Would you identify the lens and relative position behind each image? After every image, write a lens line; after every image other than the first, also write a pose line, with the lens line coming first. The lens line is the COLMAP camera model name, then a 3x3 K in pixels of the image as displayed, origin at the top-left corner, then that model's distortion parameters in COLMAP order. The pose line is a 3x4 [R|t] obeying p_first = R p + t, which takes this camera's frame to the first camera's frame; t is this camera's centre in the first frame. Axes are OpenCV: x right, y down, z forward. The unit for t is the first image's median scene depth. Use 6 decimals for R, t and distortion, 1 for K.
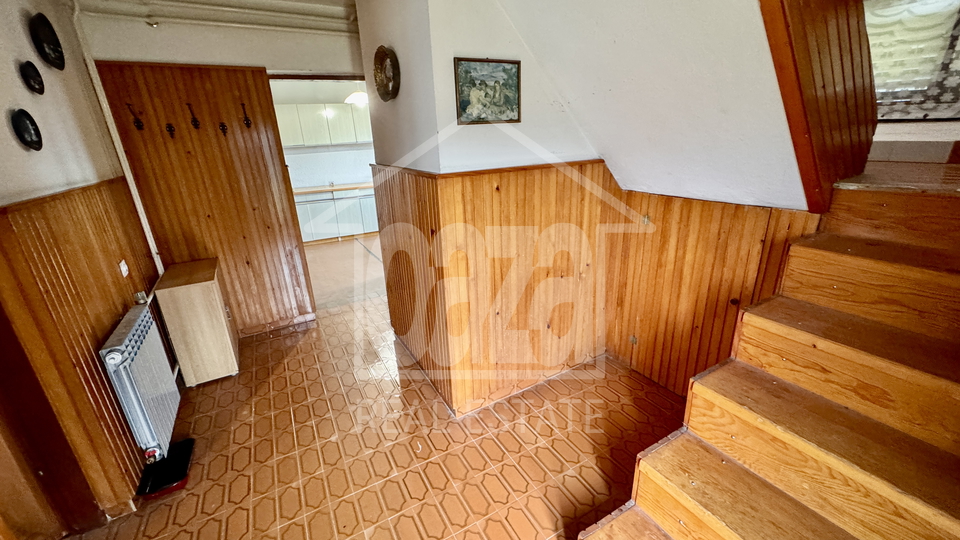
lens RADIAL K [[384.5, 0, 482.4], [0, 384.5, 274.7], [0, 0, 1]] dist [-0.006661, 0.001206]
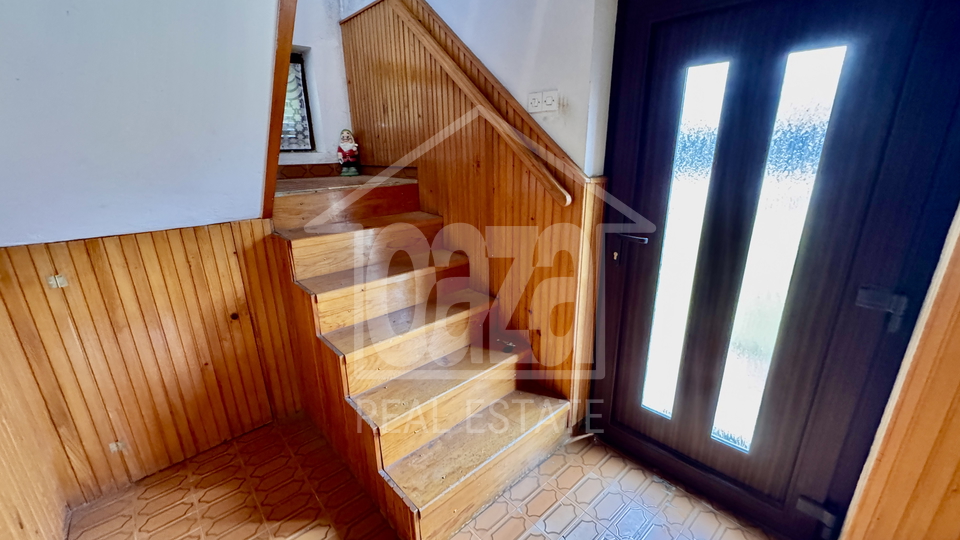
lens RADIAL K [[384.5, 0, 482.1], [0, 384.5, 269.0], [0, 0, 1]] dist [-0.006661, 0.001206]
pose [[-0.252413, -0.235865, 0.938432, -0.467755], [0.341396, 0.885758, 0.314453, -0.144336], [-0.905393, 0.399749, -0.143053, 0.508315]]
